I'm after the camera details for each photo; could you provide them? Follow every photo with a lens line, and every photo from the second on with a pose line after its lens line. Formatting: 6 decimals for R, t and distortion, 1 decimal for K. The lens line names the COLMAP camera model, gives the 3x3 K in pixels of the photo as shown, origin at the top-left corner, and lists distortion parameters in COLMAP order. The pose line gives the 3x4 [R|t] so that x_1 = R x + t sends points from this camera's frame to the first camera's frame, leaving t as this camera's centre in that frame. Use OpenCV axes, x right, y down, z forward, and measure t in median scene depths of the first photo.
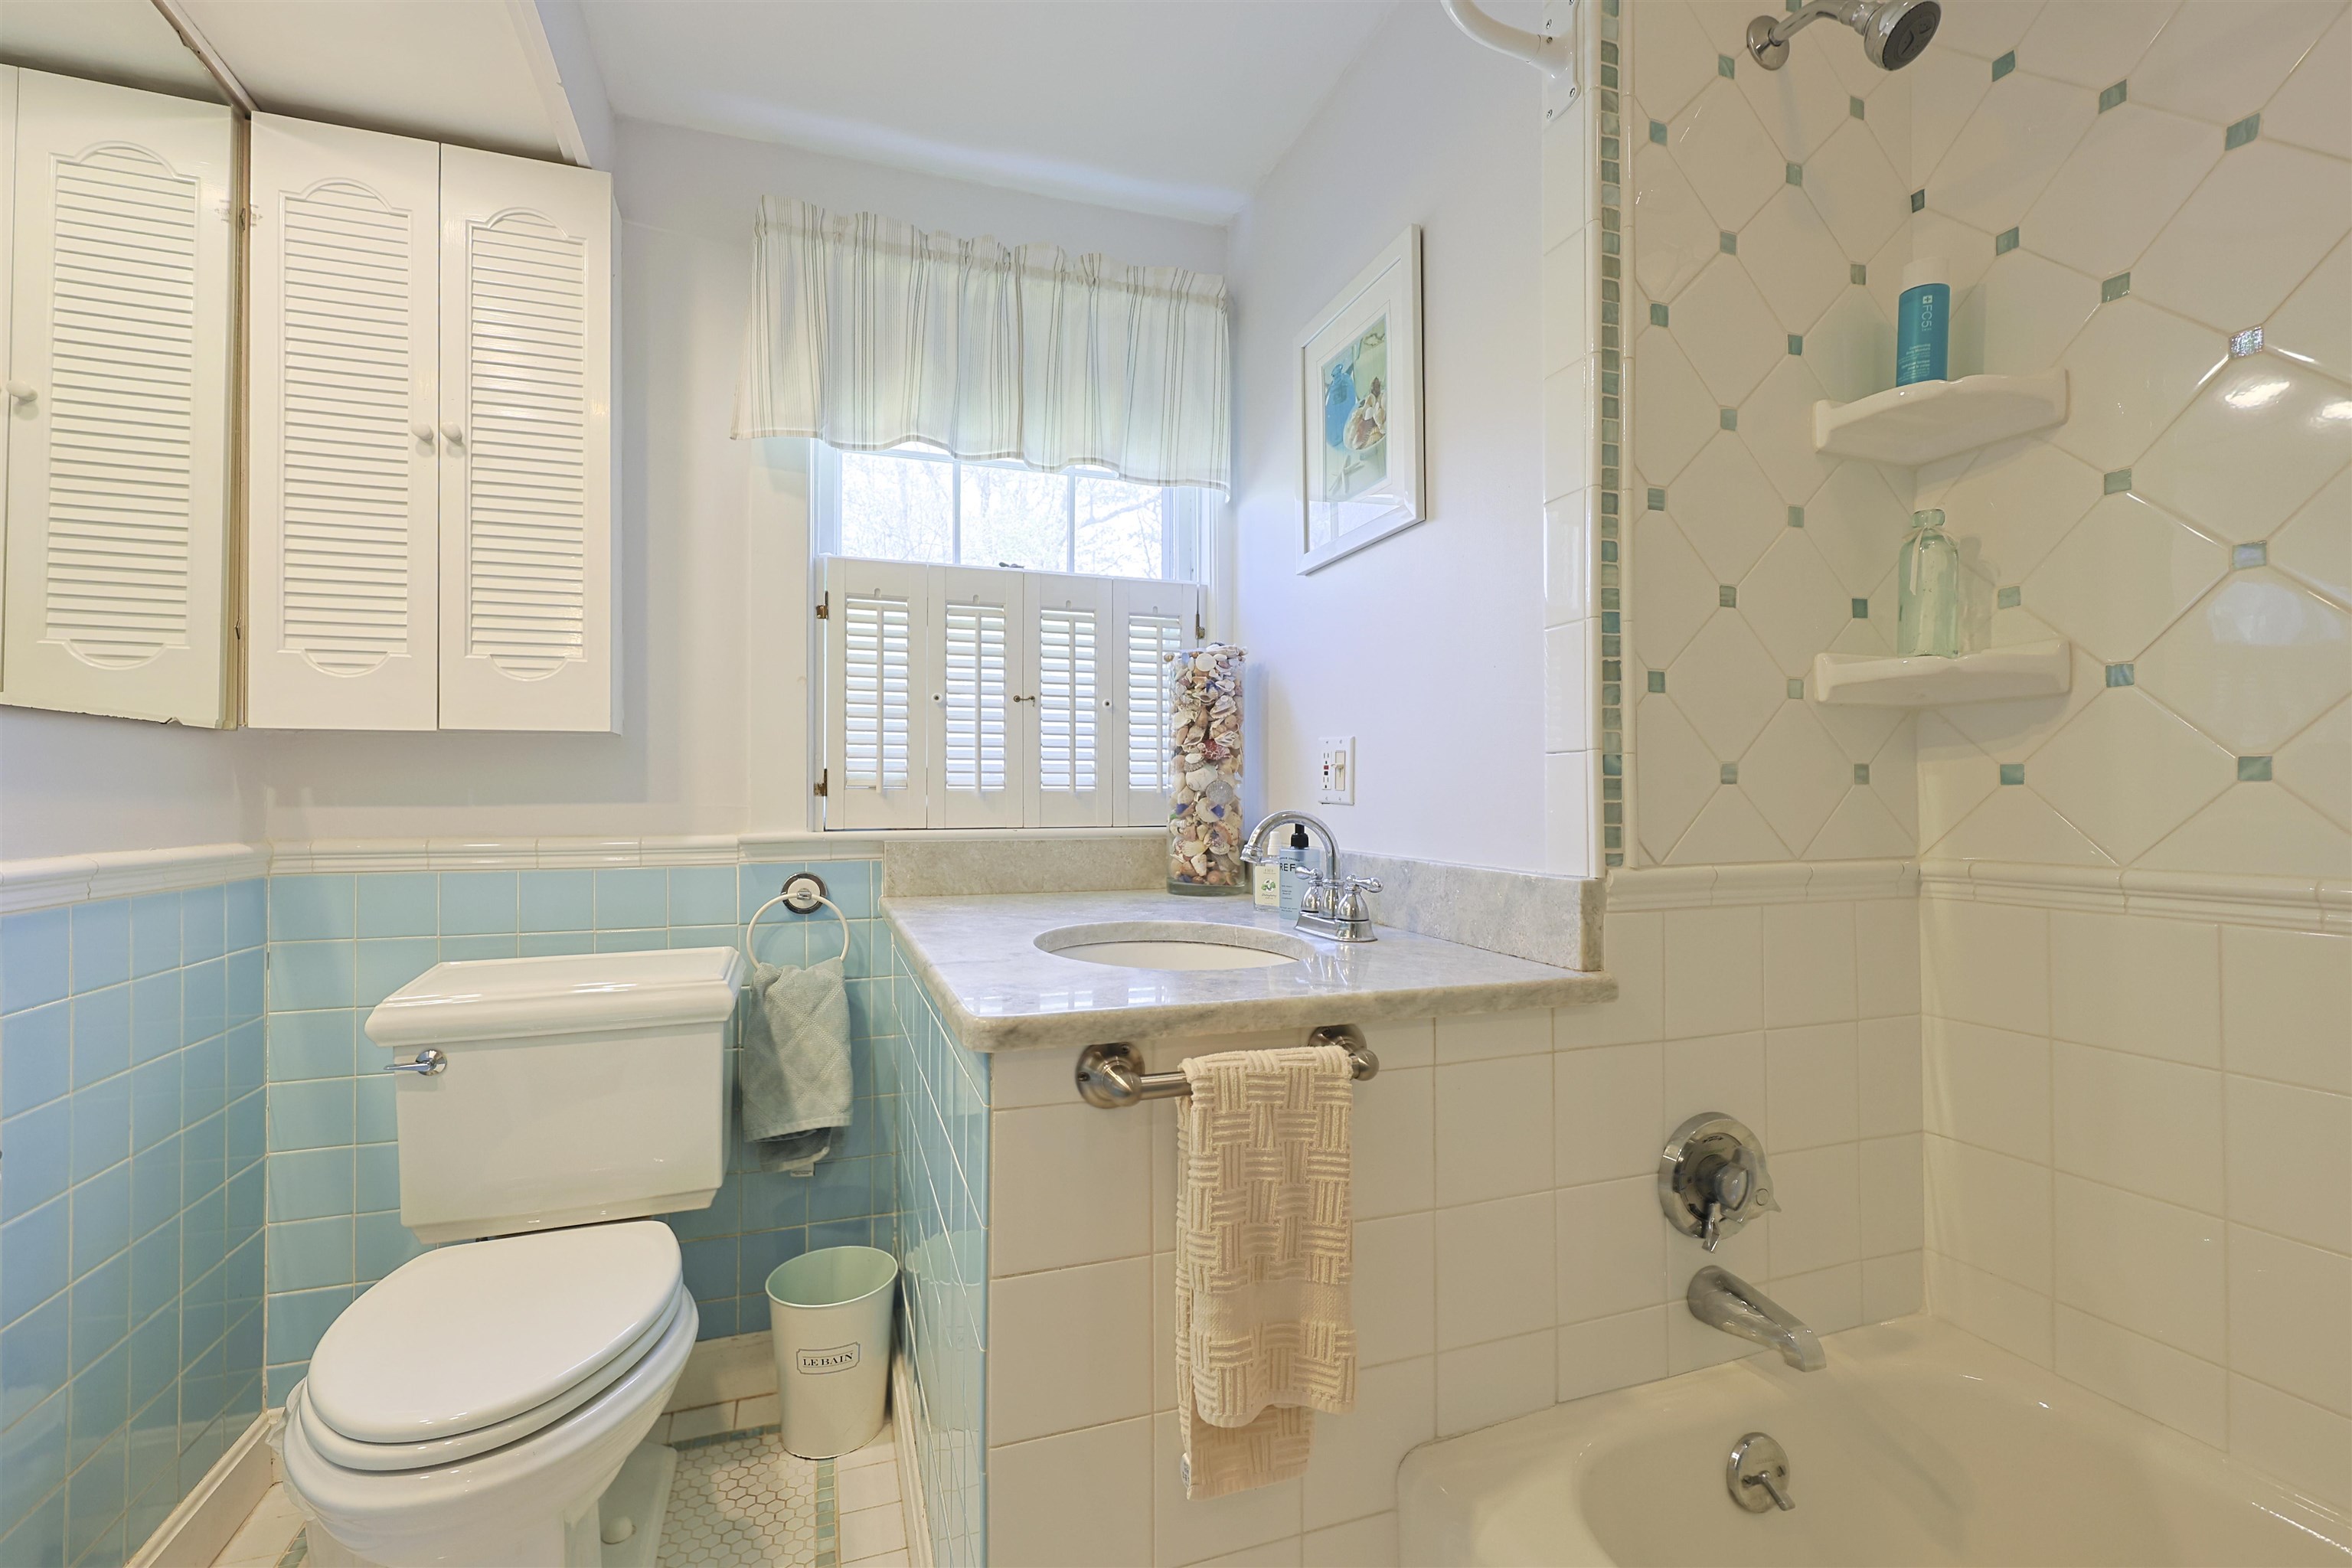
lens RADIAL K [[1013.0, 0, 1176.5], [0, 1013.0, 784.2], [0, 0, 1]] dist [0.002462, -0.000066]
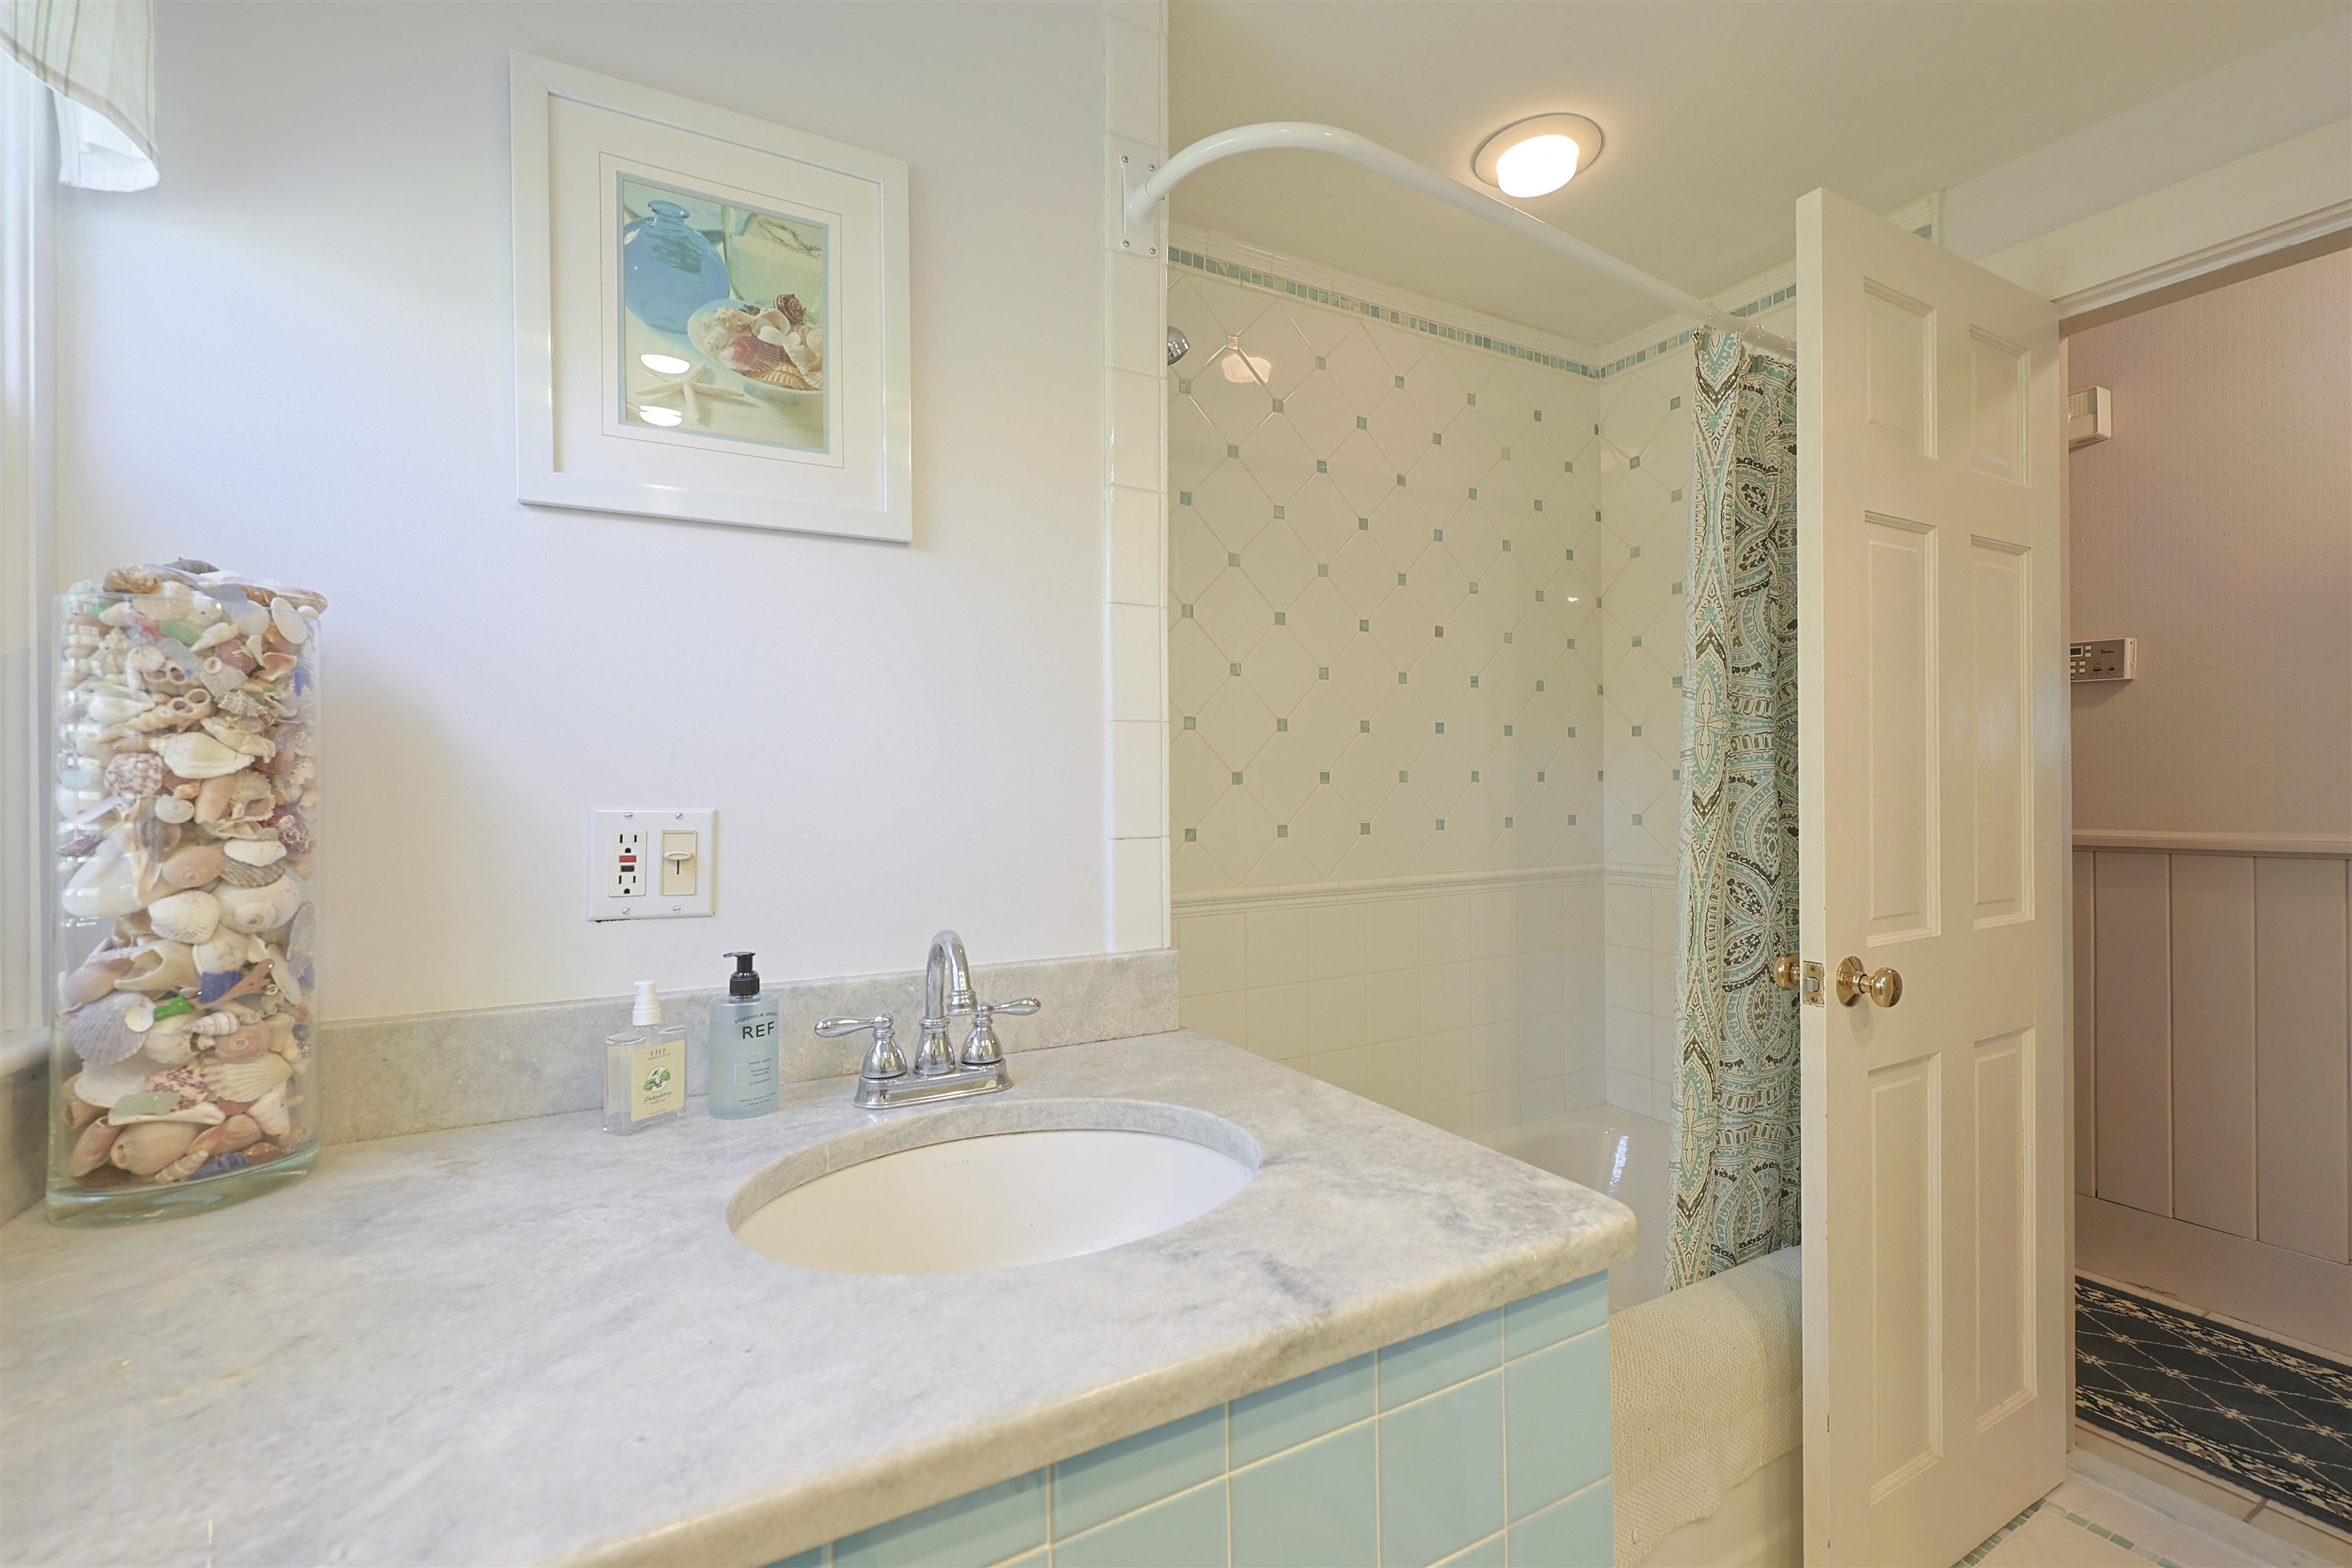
lens RADIAL K [[1013.0, 0, 1178.7], [0, 1013.0, 790.8], [0, 0, 1]] dist [0.002462, -0.000066]
pose [[-0.158198, 0.000737, 0.987407, -0.525806], [-0.003756, 0.999992, -0.001349, -0.061272], [-0.987400, -0.003922, -0.158194, 0.840529]]
